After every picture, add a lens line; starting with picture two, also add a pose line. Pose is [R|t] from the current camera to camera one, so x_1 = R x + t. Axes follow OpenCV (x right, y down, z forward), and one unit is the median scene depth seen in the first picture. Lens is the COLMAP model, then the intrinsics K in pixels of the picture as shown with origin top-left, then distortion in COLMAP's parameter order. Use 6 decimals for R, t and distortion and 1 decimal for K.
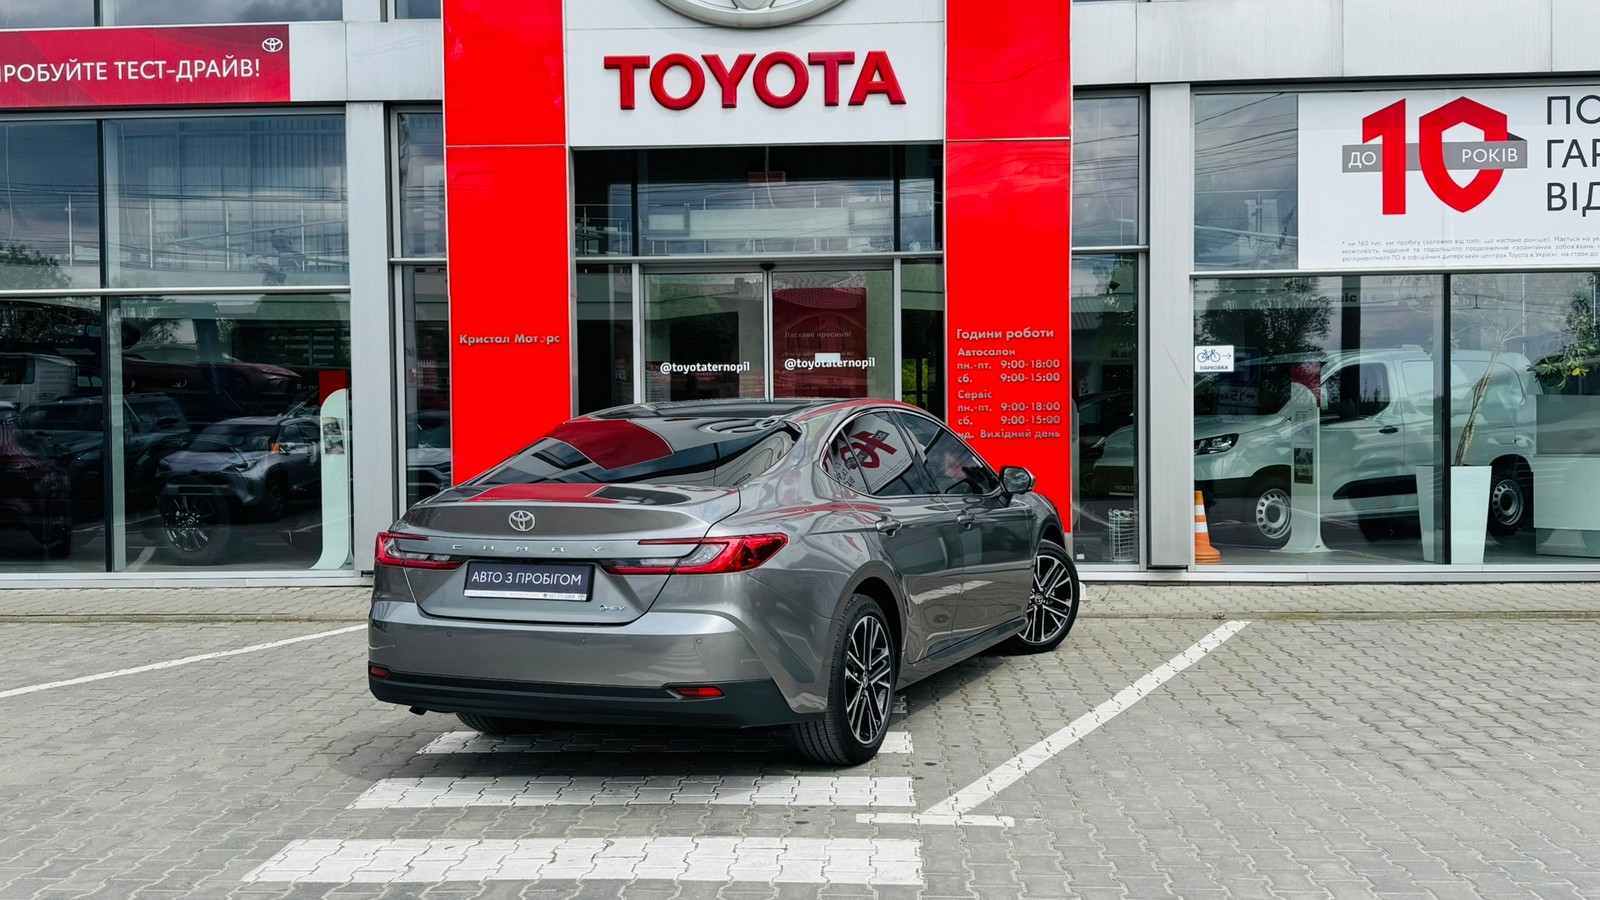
lens RADIAL K [[1463.6, 0, 802.2], [0, 1463.6, 455.4], [0, 0, 1]] dist [0.148349, -0.274353]
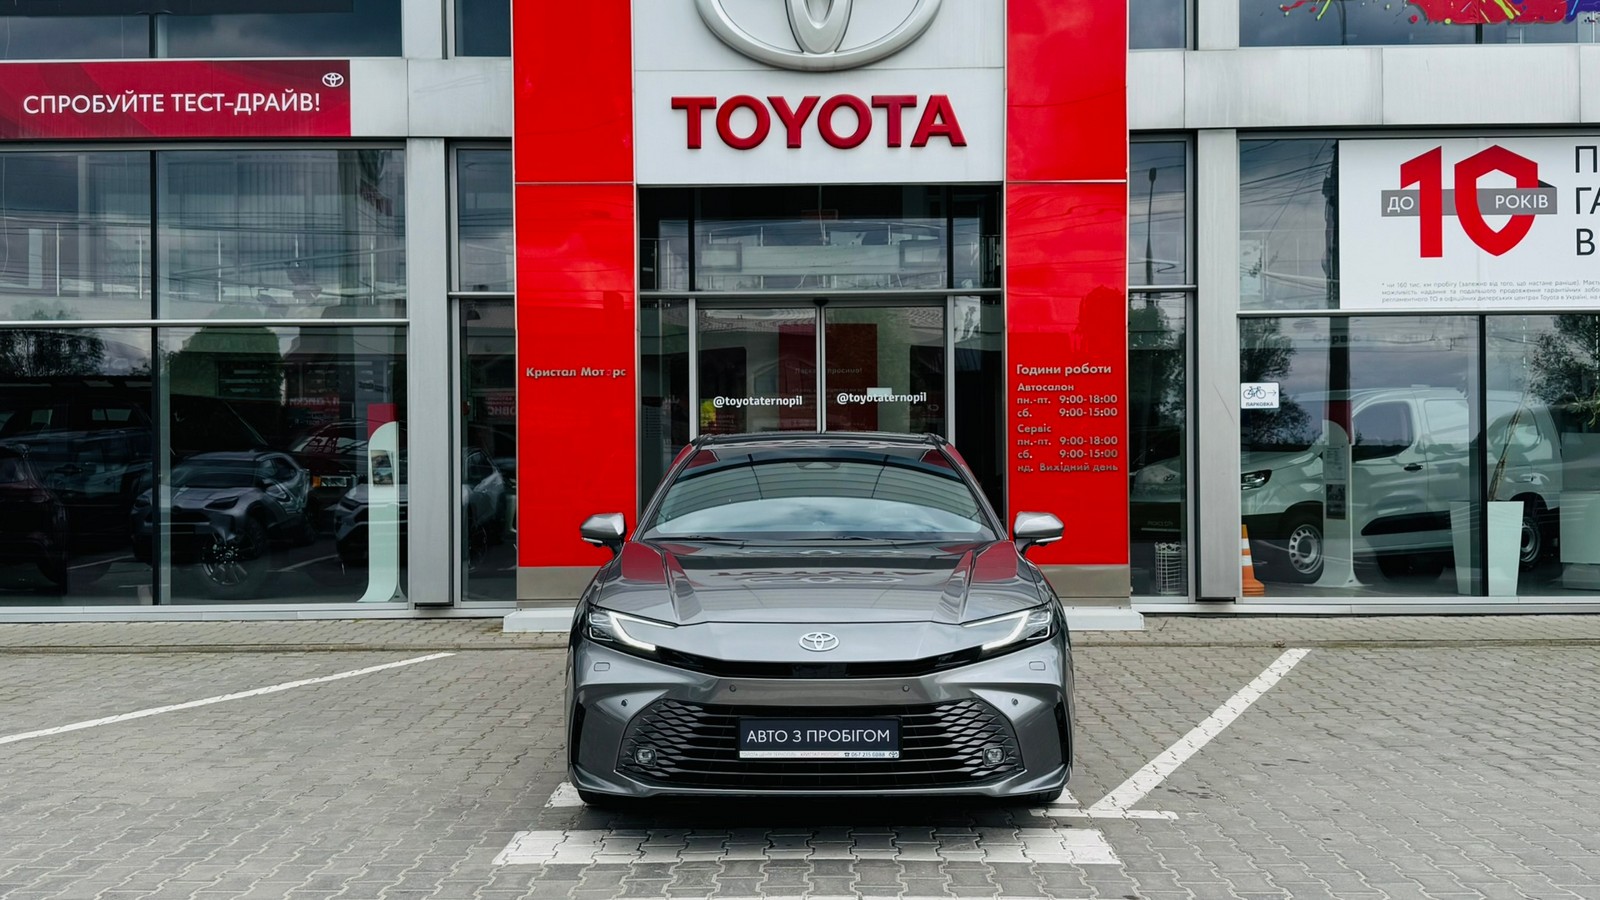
lens RADIAL K [[1538.4, 0, 805.1], [0, 1538.4, 457.7], [0, 0, 1]] dist [0.171314, -0.352148]
pose [[0.999081, 0.003552, 0.042708, -0.086180], [-0.002378, 0.999619, -0.027512, 0.008616], [-0.042789, 0.027385, 0.998709, -0.066896]]
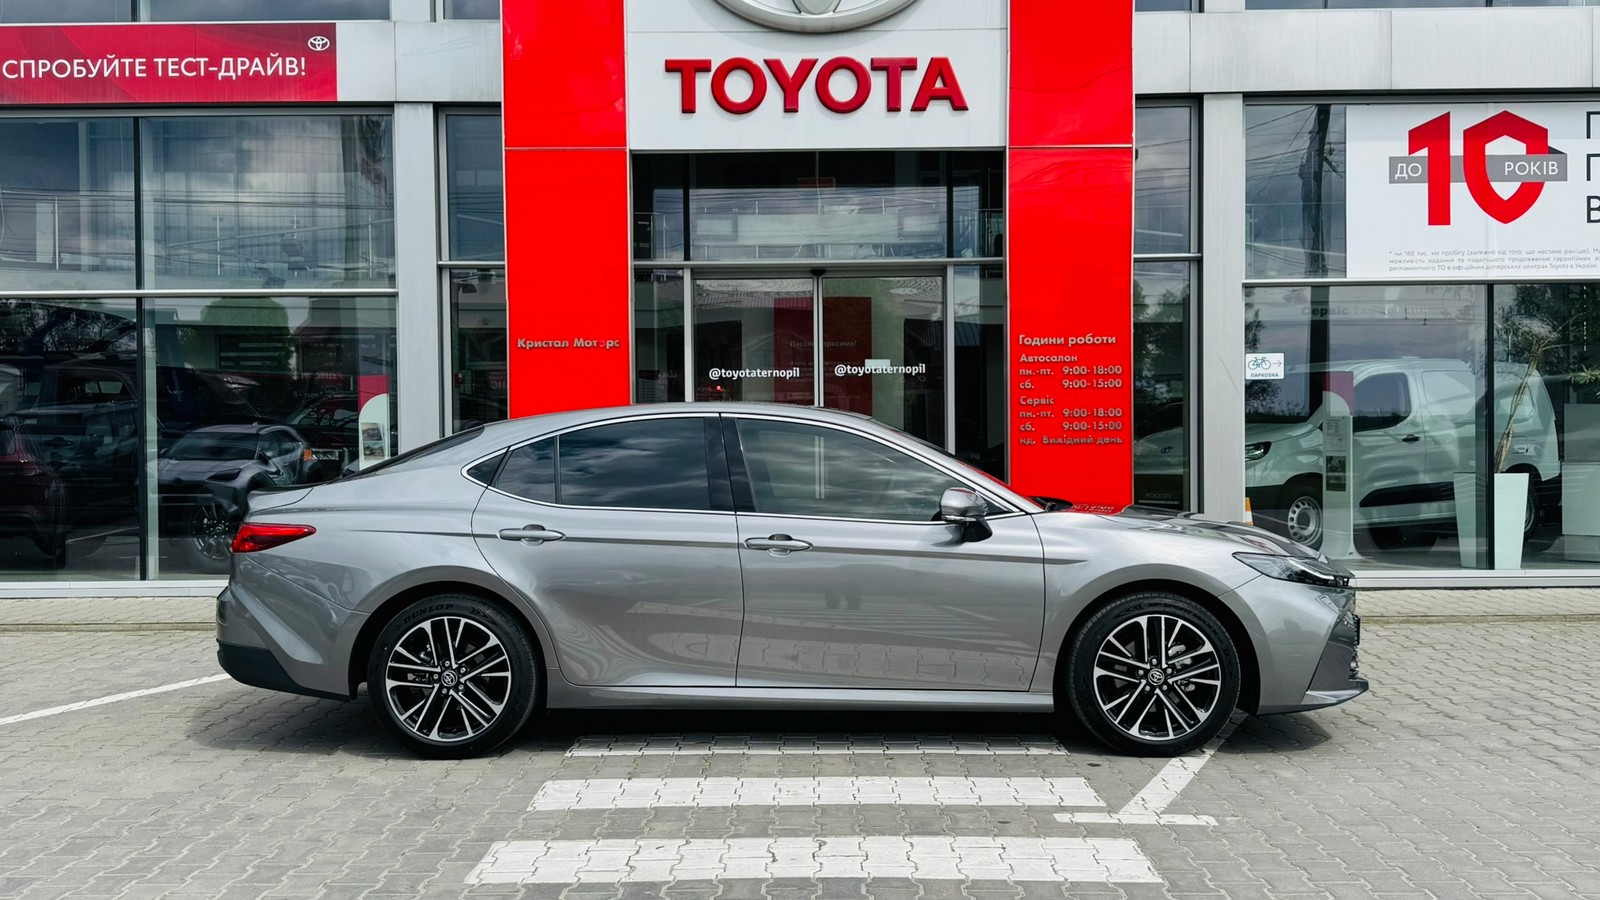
lens RADIAL K [[1463.6, 0, 802.2], [0, 1463.6, 455.4], [0, 0, 1]] dist [0.148349, -0.274353]
pose [[0.998911, 0.001631, 0.046632, -0.087316], [-0.001178, 0.999952, -0.009739, 0.005978], [-0.046646, 0.009674, 0.998865, 0.005850]]
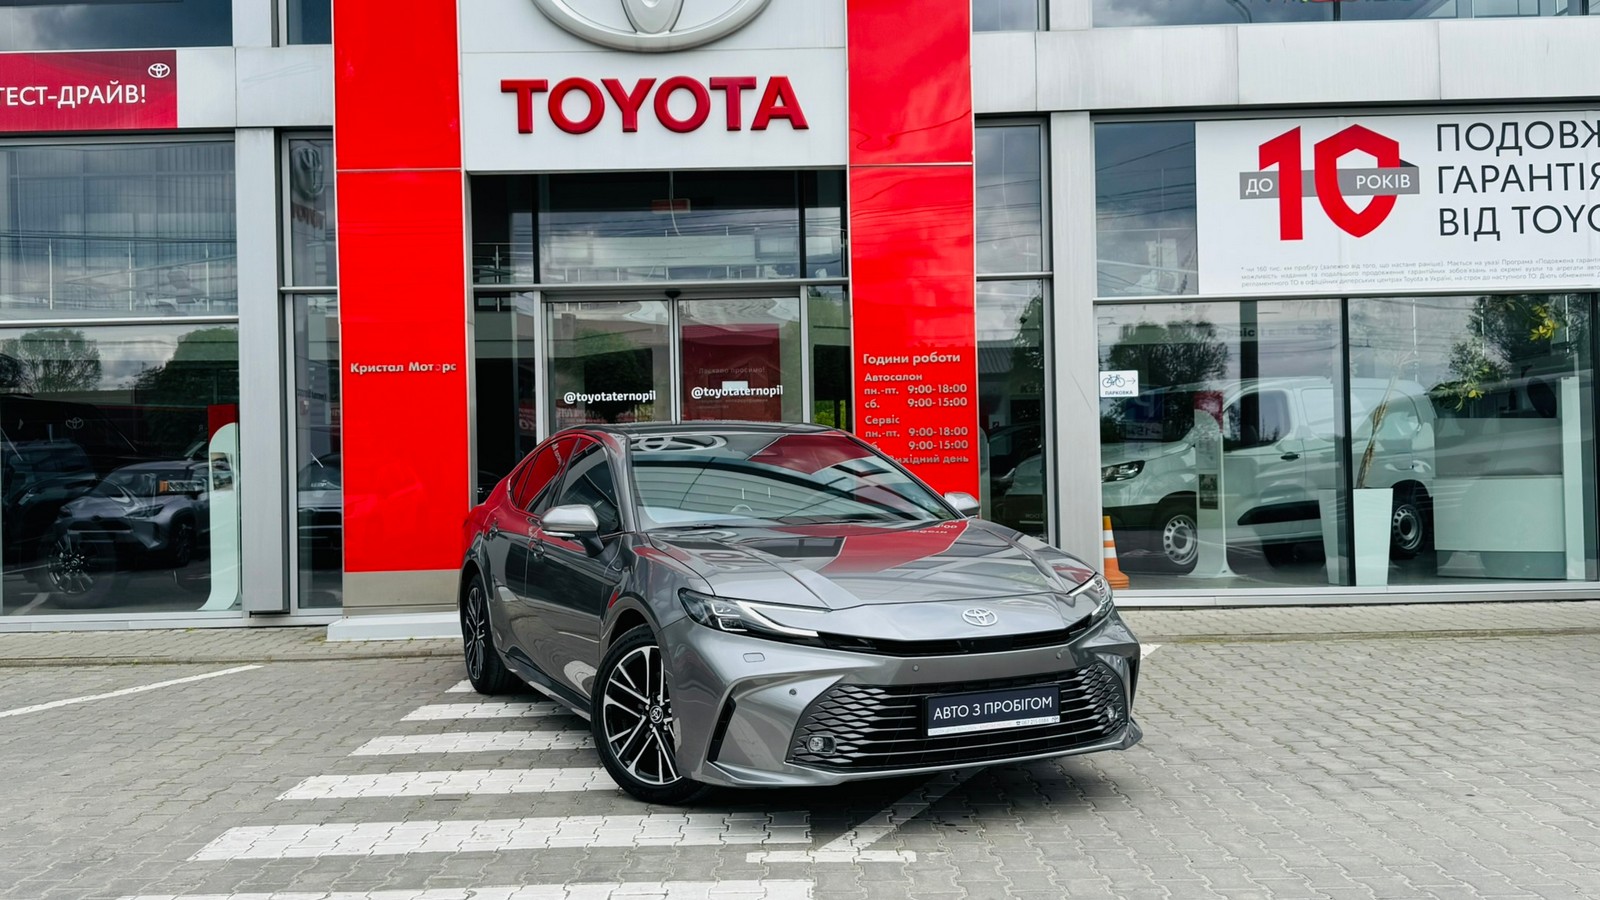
lens RADIAL K [[1420.8, 0, 800.0], [0, 1420.8, 450.0], [0, 0, 1]] dist [0.164797, -0.339545]
pose [[0.998661, -0.010316, 0.050695, 0.013167], [0.012070, 0.999335, -0.034405, 0.010856], [-0.050307, 0.034971, 0.998121, 0.044782]]
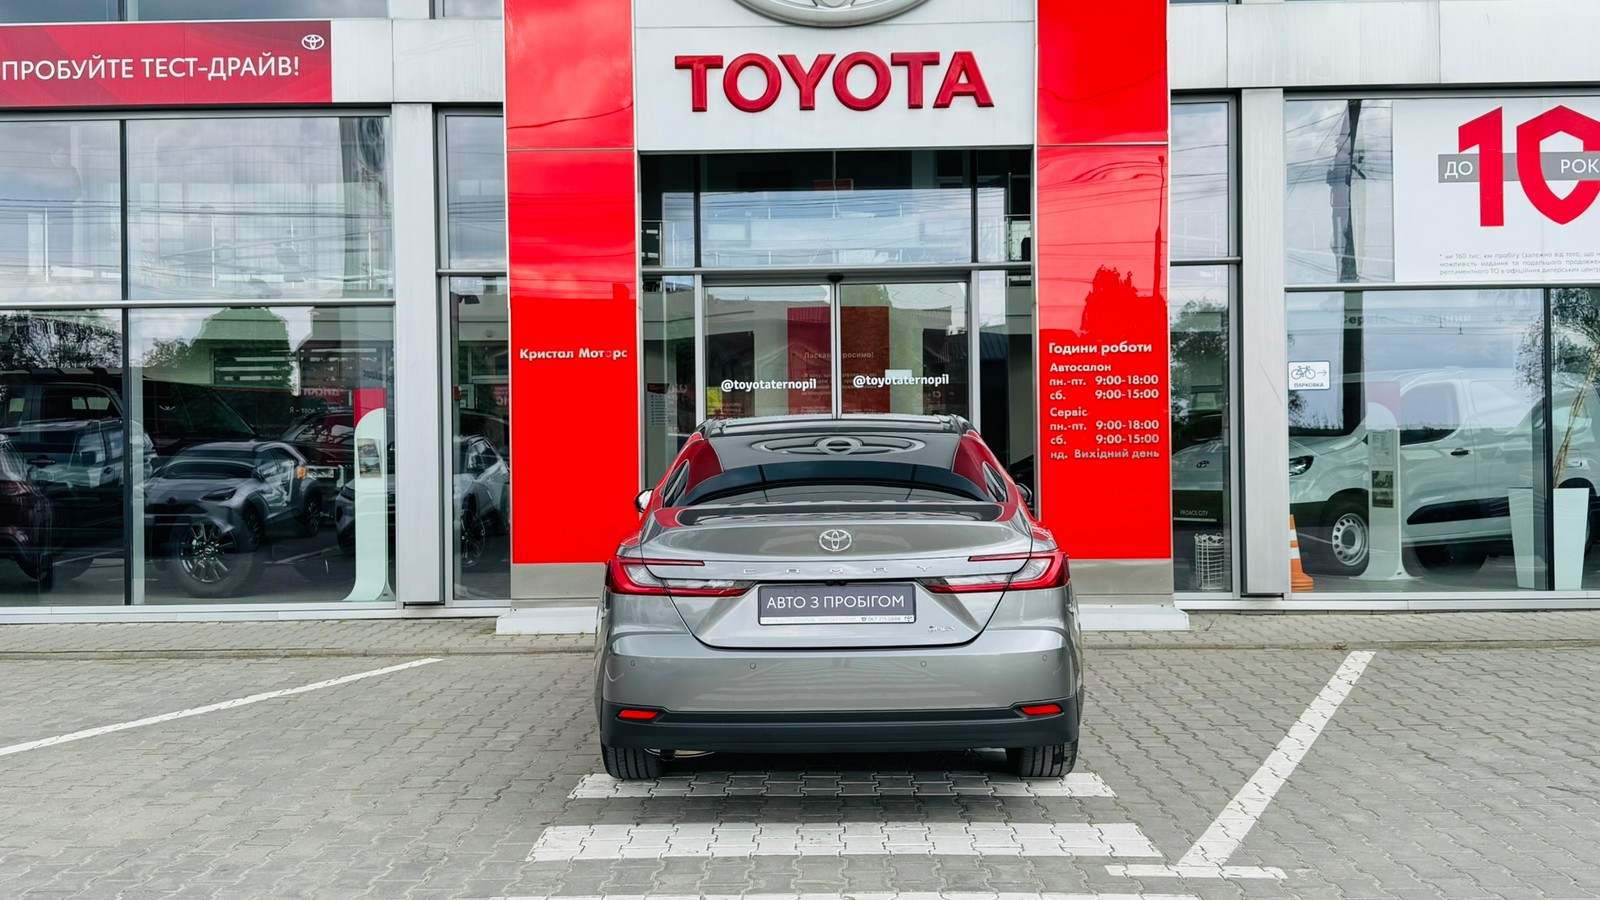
lens RADIAL K [[1497.1, 0, 800.0], [0, 1497.1, 450.0], [0, 0, 1]] dist [0.148752, -0.293242]
pose [[0.999318, -0.000866, 0.036908, -0.089298], [0.001759, 0.999707, -0.024161, 0.005871], [-0.036876, 0.024209, 0.999027, 0.037601]]
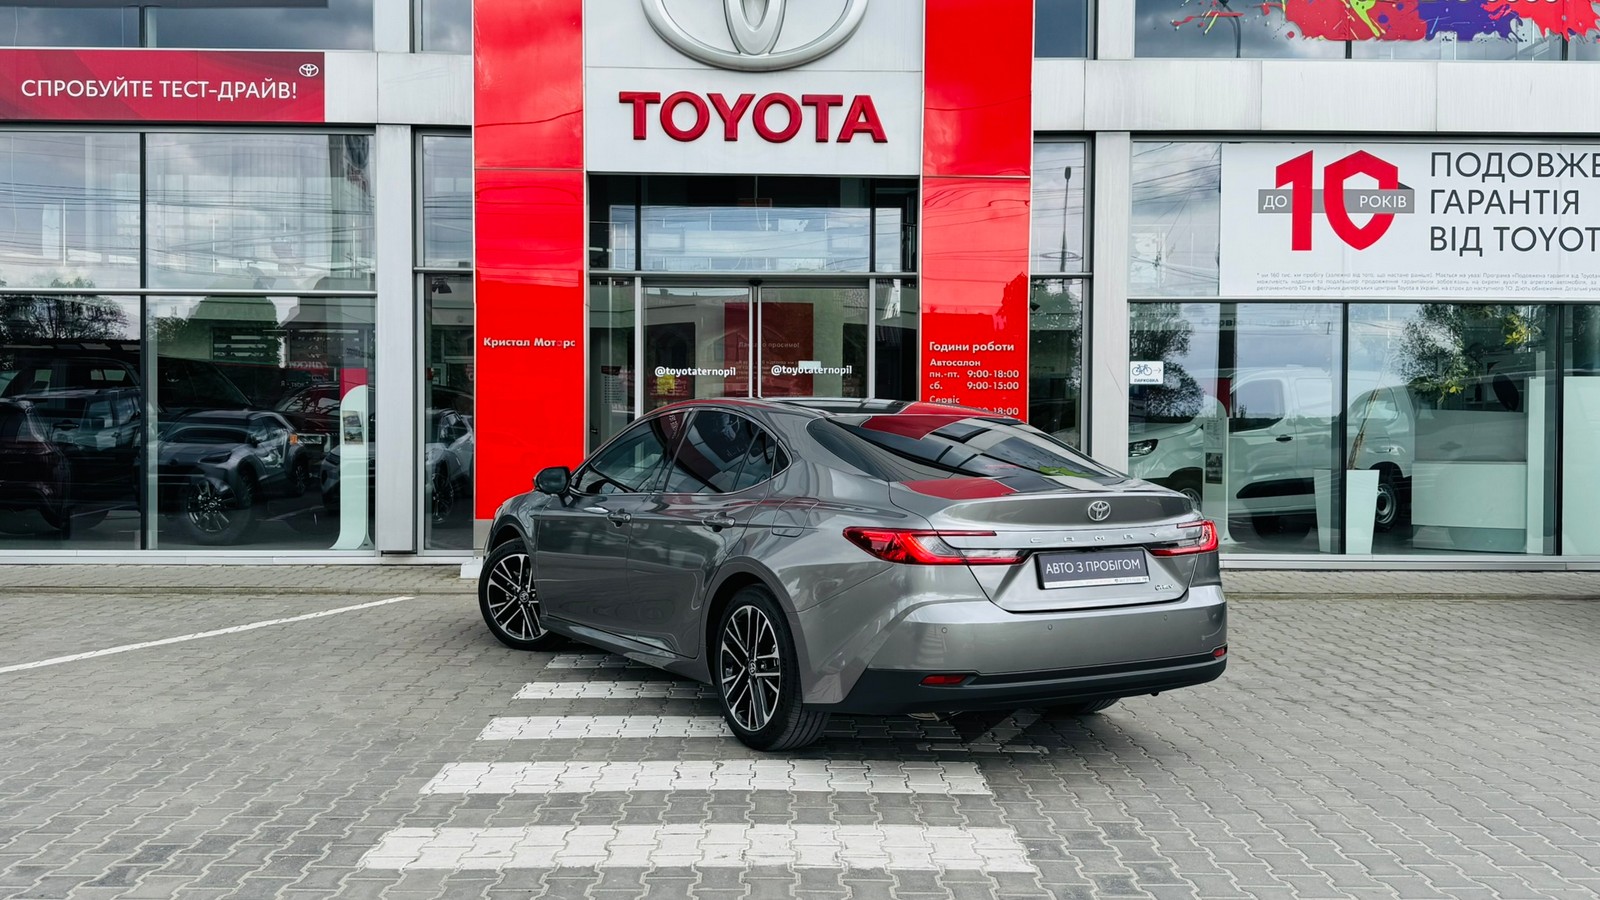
lens RADIAL K [[1376.9, 0, 796.7], [0, 1376.9, 451.9], [0, 0, 1]] dist [0.161151, -0.323395]
pose [[0.997455, 0.015051, 0.069688, -0.069038], [-0.014631, 0.999872, -0.006538, 0.007444], [-0.069777, 0.005502, 0.997547, -0.056648]]
